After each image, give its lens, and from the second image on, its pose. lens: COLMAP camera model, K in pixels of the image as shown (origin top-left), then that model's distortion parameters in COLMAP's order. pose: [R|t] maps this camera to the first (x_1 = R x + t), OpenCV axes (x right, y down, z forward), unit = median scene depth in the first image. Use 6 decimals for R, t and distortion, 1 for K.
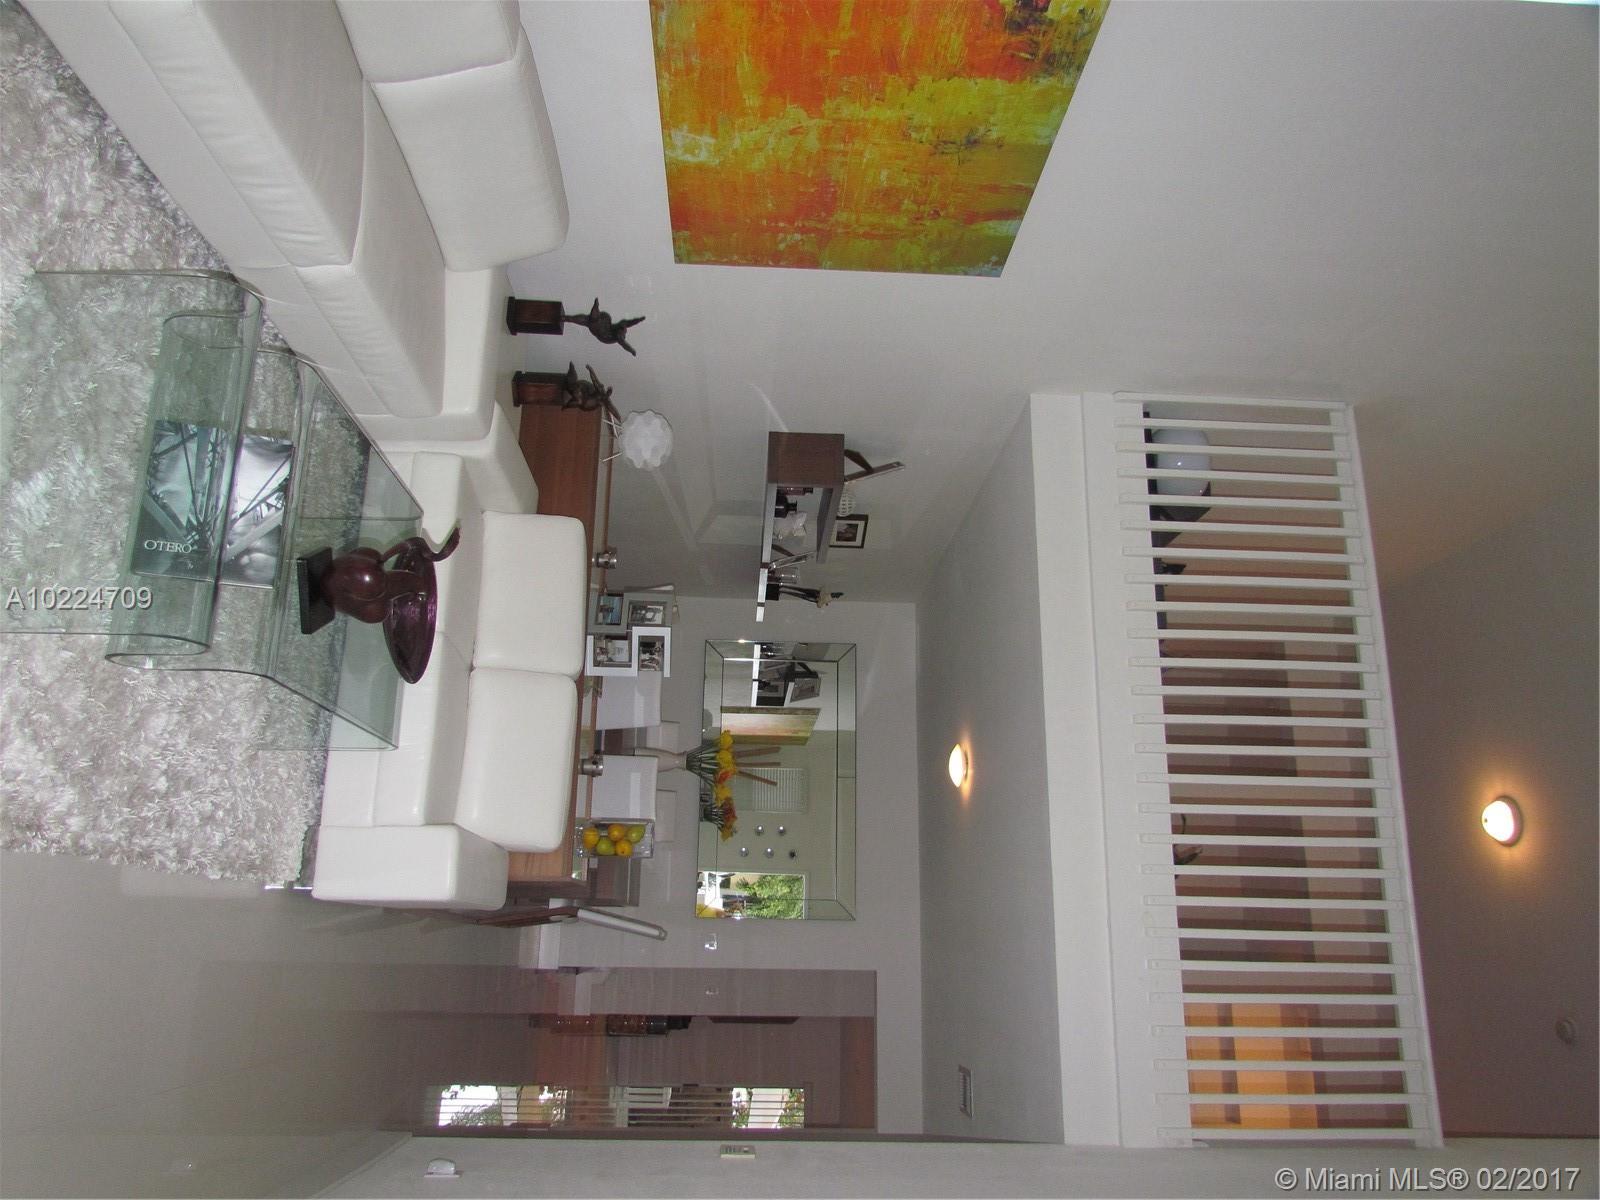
lens RADIAL K [[1140.1, 0, 789.0], [0, 1140.1, 609.3], [0, 0, 1]] dist [-0.035488, -0.001597]
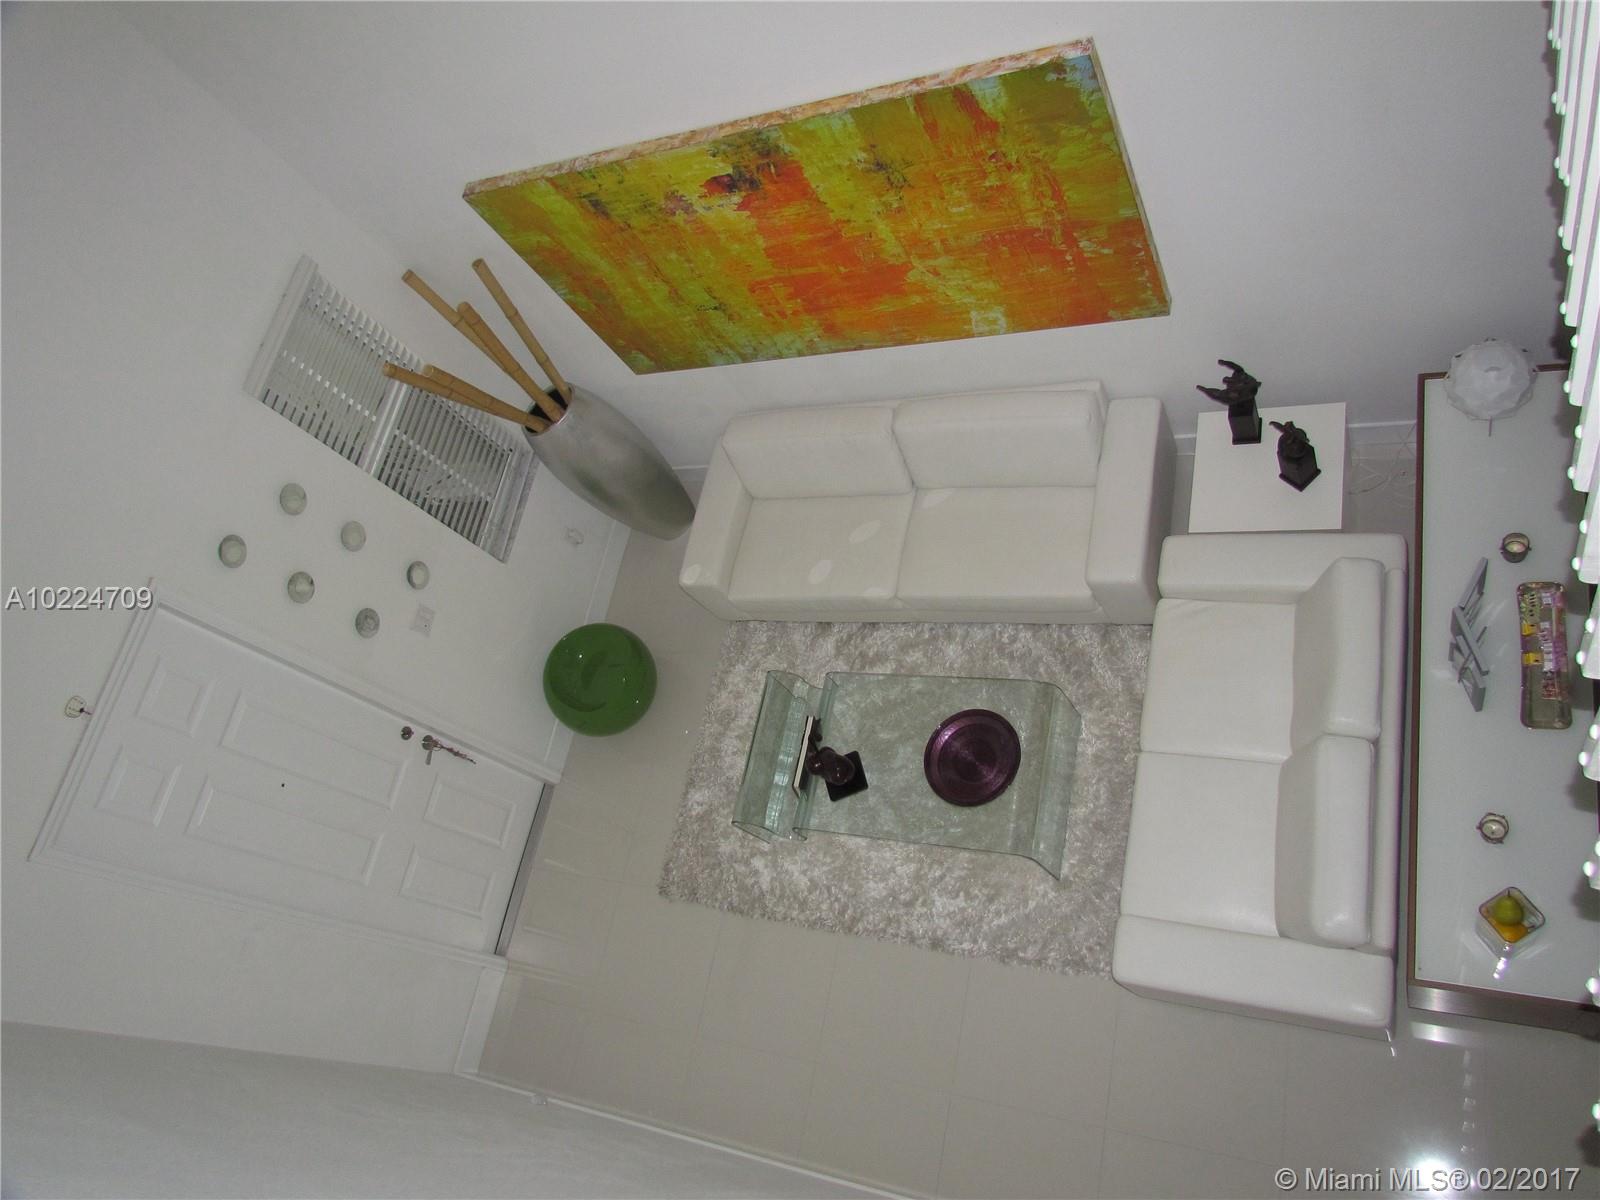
lens RADIAL K [[1140.1, 0, 794.7], [0, 1140.1, 597.1], [0, 0, 1]] dist [-0.035488, -0.001597]
pose [[-0.483142, -0.423598, -0.766250, 0.854122], [0.015512, 0.870893, -0.491227, 0.465826], [0.875405, -0.249219, -0.414194, 1.284167]]
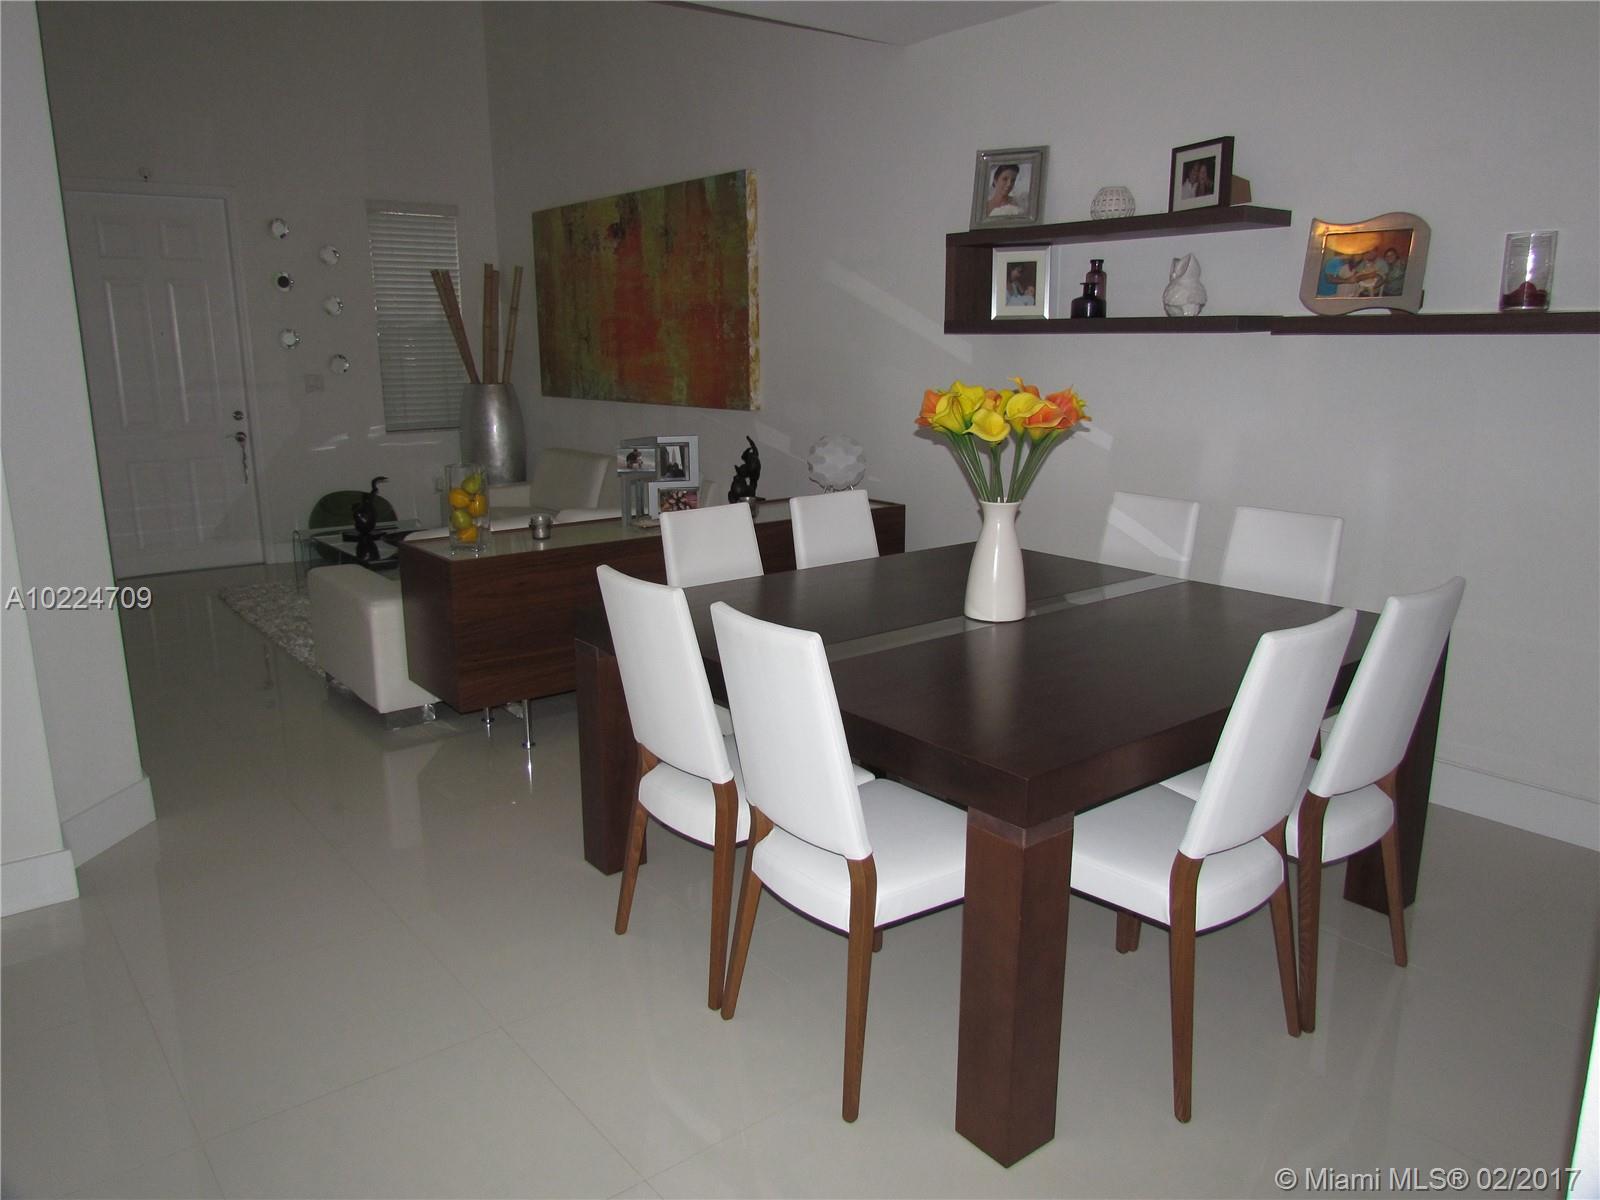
lens RADIAL K [[1140.1, 0, 804.1], [0, 1140.1, 602.2], [0, 0, 1]] dist [-0.035488, -0.001597]
pose [[-0.025329, -0.982315, -0.185515, -0.088167], [-0.584296, 0.165123, -0.794565, 1.008809], [0.811145, 0.088270, -0.578145, 2.305578]]
